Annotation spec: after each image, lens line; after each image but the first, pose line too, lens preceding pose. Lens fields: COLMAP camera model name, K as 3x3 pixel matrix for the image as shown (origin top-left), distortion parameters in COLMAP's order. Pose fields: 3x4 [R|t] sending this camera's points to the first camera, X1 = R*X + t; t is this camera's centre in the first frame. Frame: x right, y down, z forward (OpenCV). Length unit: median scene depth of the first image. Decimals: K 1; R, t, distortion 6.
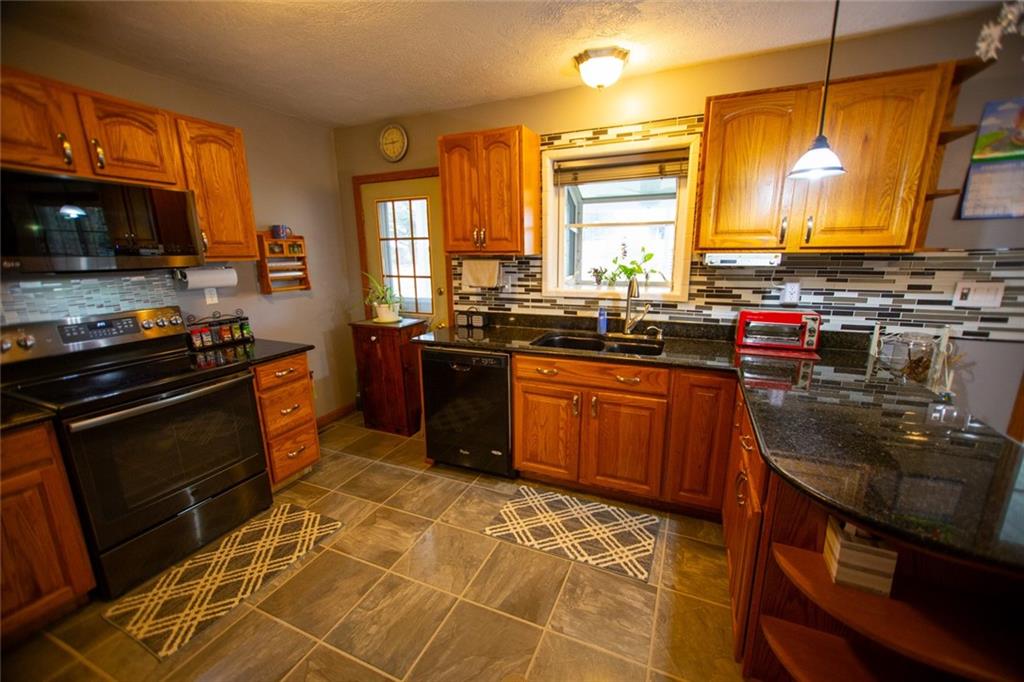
lens RADIAL K [[412.2, 0, 514.2], [0, 412.2, 343.5], [0, 0, 1]] dist [-0.013448, 0.007906]
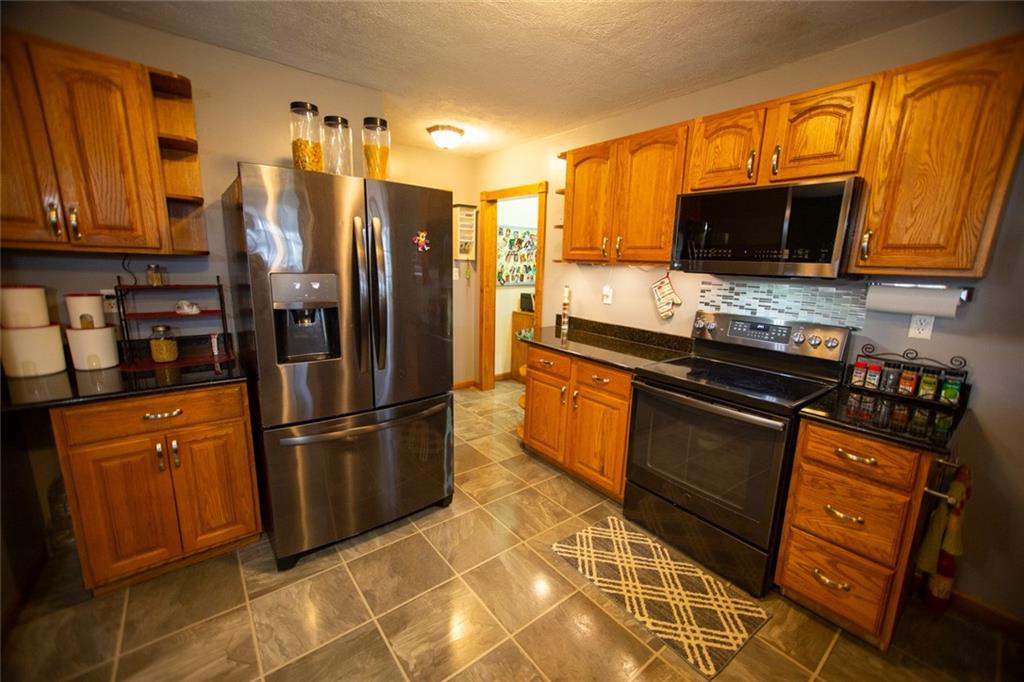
lens RADIAL K [[412.2, 0, 514.2], [0, 412.2, 343.5], [0, 0, 1]] dist [-0.013448, 0.007906]
pose [[-0.464639, 0.176808, -0.867669, 0.171103], [-0.218375, 0.926720, 0.305782, -0.158104], [0.858151, 0.331556, -0.391980, 0.733417]]
